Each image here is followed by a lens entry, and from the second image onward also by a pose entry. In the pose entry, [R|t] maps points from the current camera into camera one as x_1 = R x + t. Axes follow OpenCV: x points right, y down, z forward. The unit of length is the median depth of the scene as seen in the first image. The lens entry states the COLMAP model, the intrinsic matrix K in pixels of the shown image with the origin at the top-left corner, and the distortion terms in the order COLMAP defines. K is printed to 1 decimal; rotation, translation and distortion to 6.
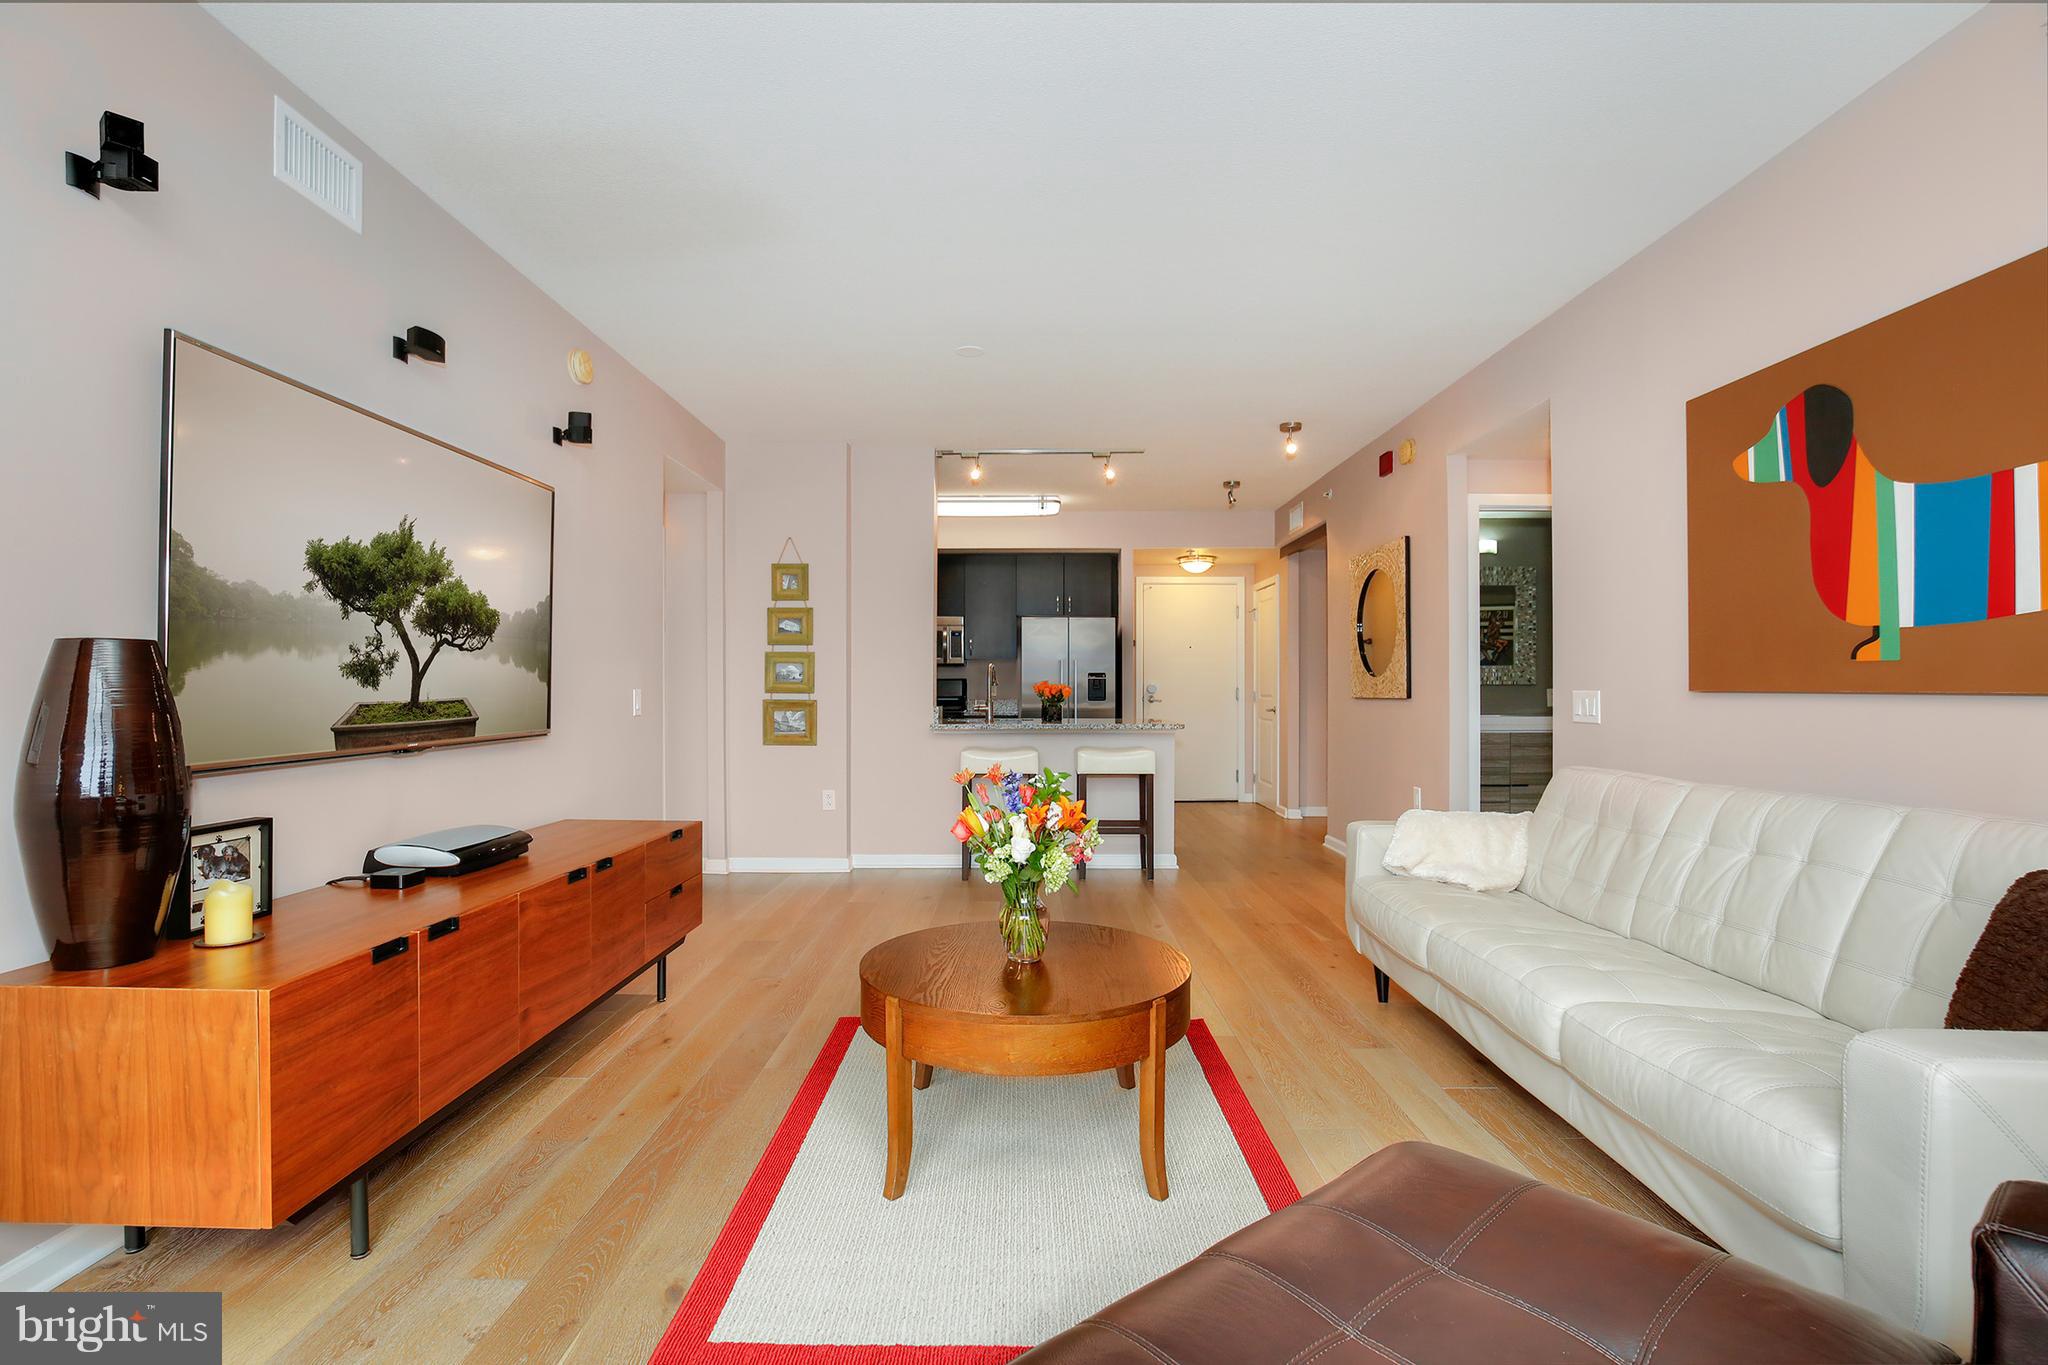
lens RADIAL K [[940.7, 0, 1017.3], [0, 940.7, 694.4], [0, 0, 1]] dist [-0.039054, 0.009307]
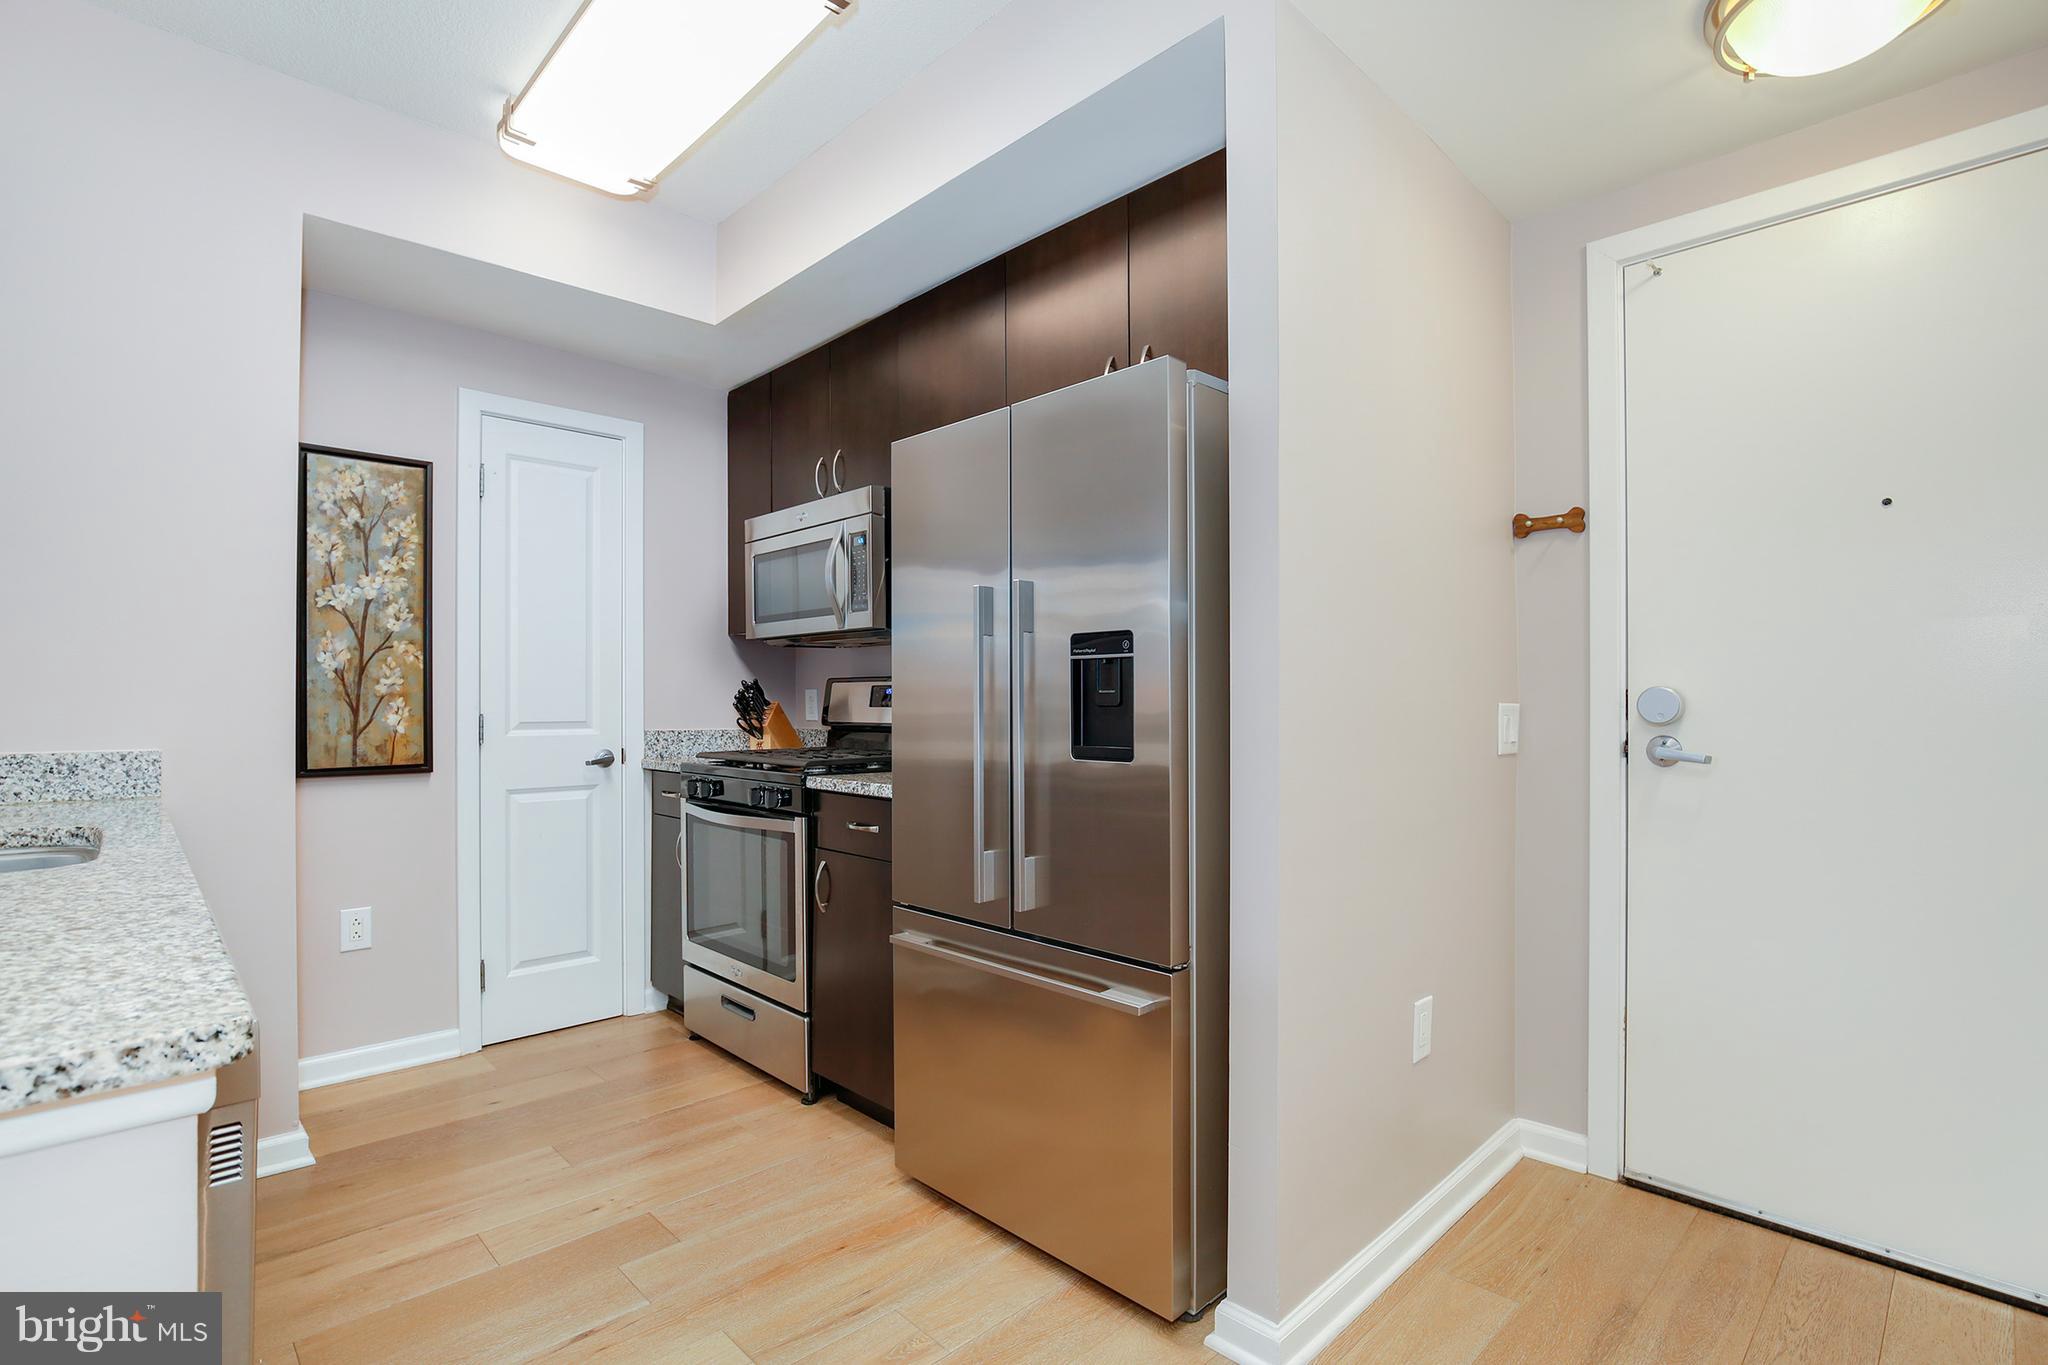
lens RADIAL K [[955.7, 0, 1020.4], [0, 955.7, 701.4], [0, 0, 1]] dist [-0.018320, 0.000513]
pose [[0.696925, -0.000253, -0.717144, 0.687351], [-0.005693, 0.999966, -0.005886, -0.014498], [0.717121, 0.008184, 0.696900, 2.491971]]
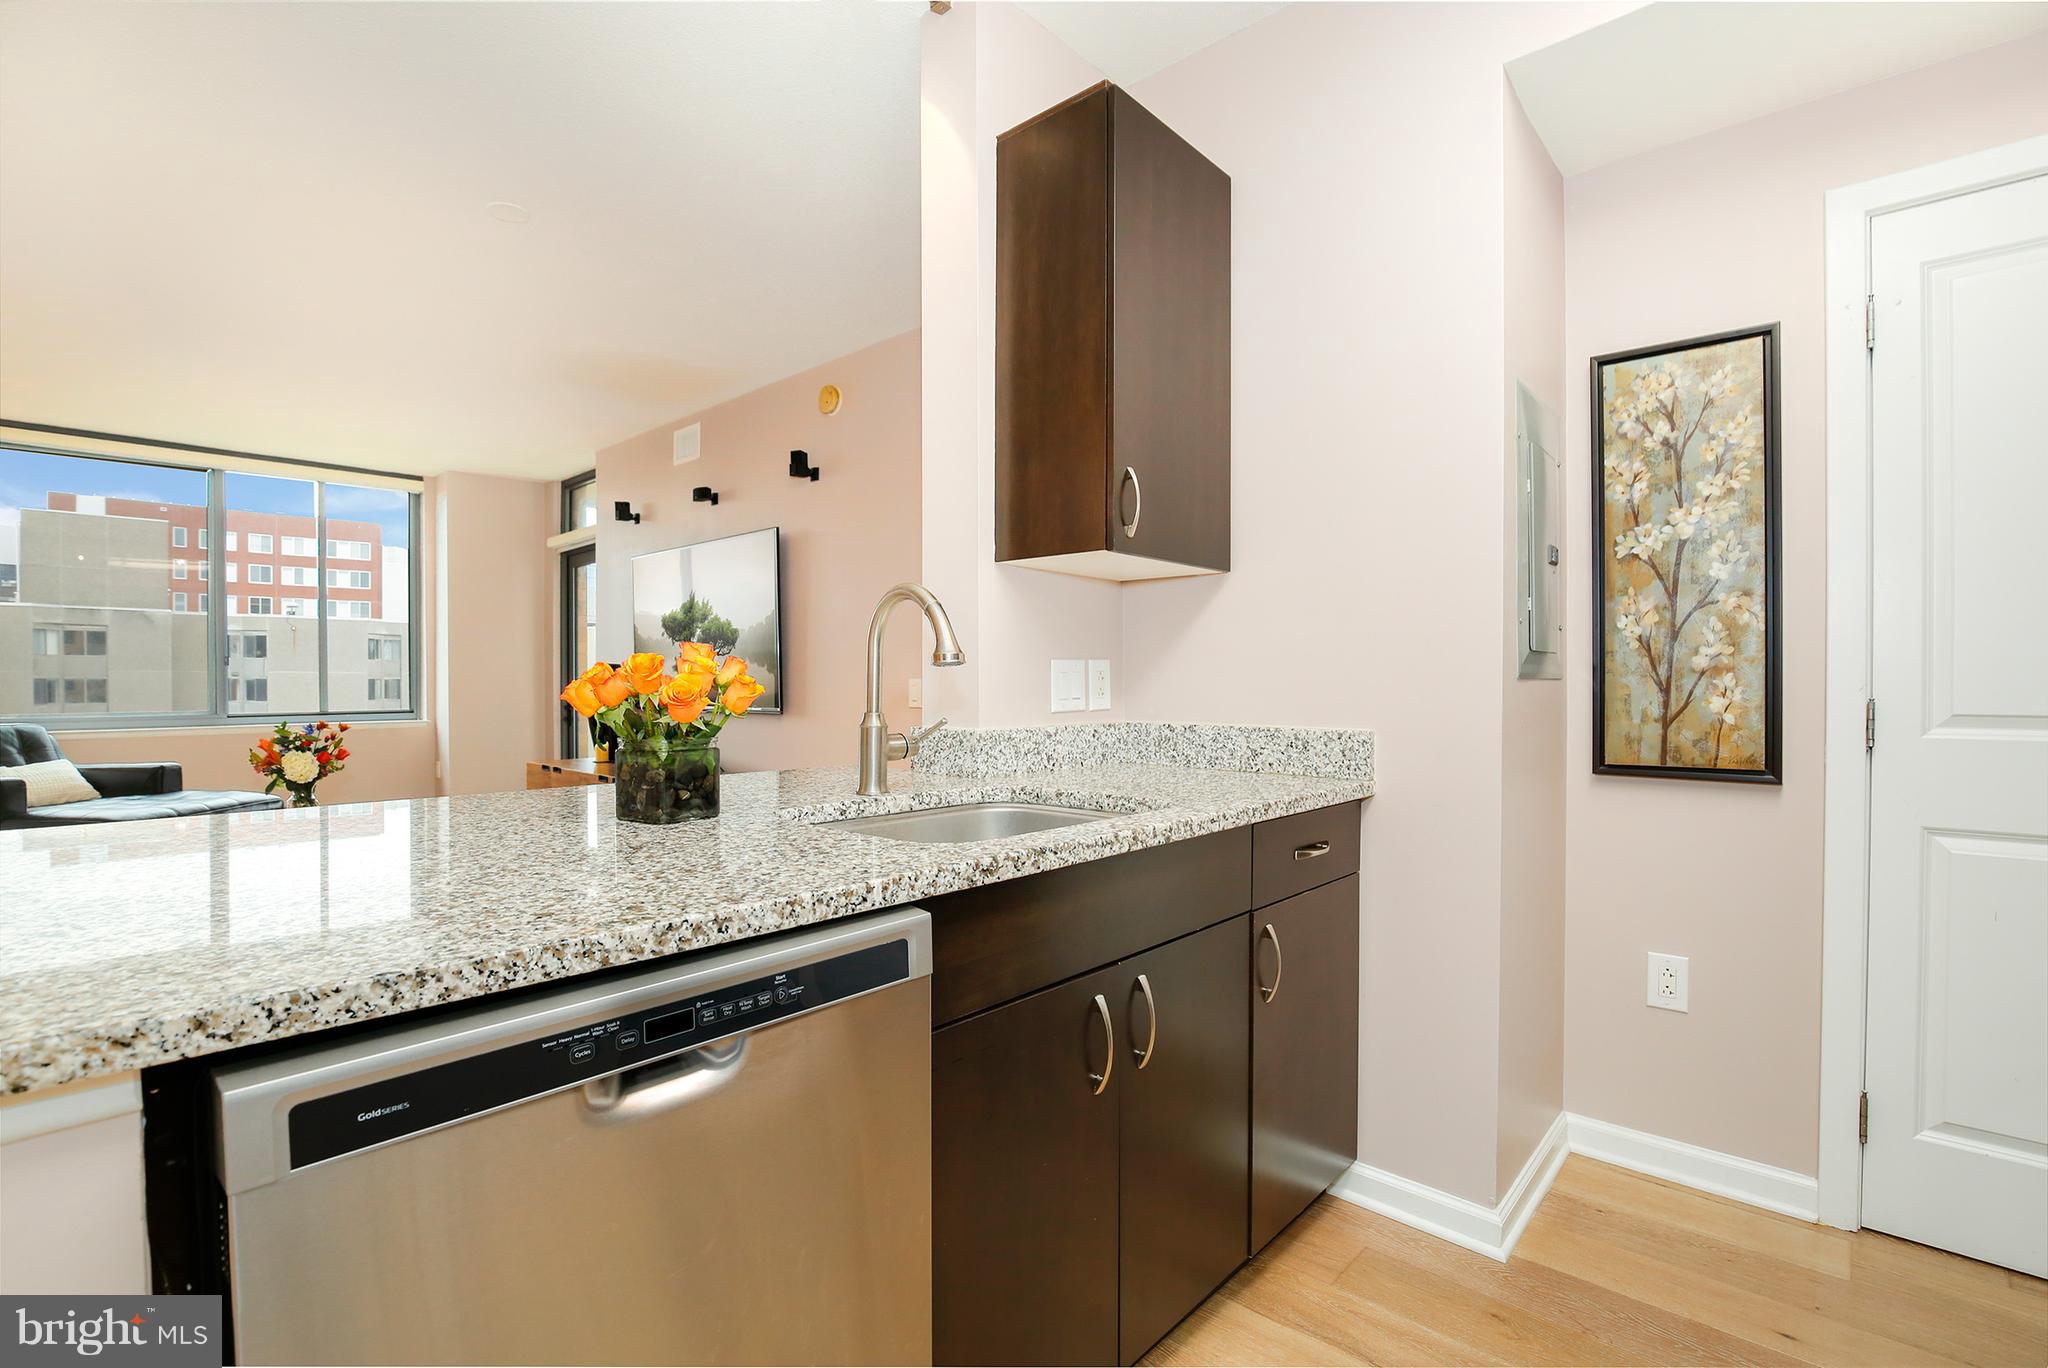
lens RADIAL K [[936.8, 0, 1021.3], [0, 936.8, 690.0], [0, 0, 1]] dist [-0.038559, 0.007437]
pose [[-0.670356, 0.007536, -0.742002, 0.344816], [-0.005807, 0.999865, 0.015402, -0.015624], [0.742017, 0.014634, -0.670221, 2.809712]]
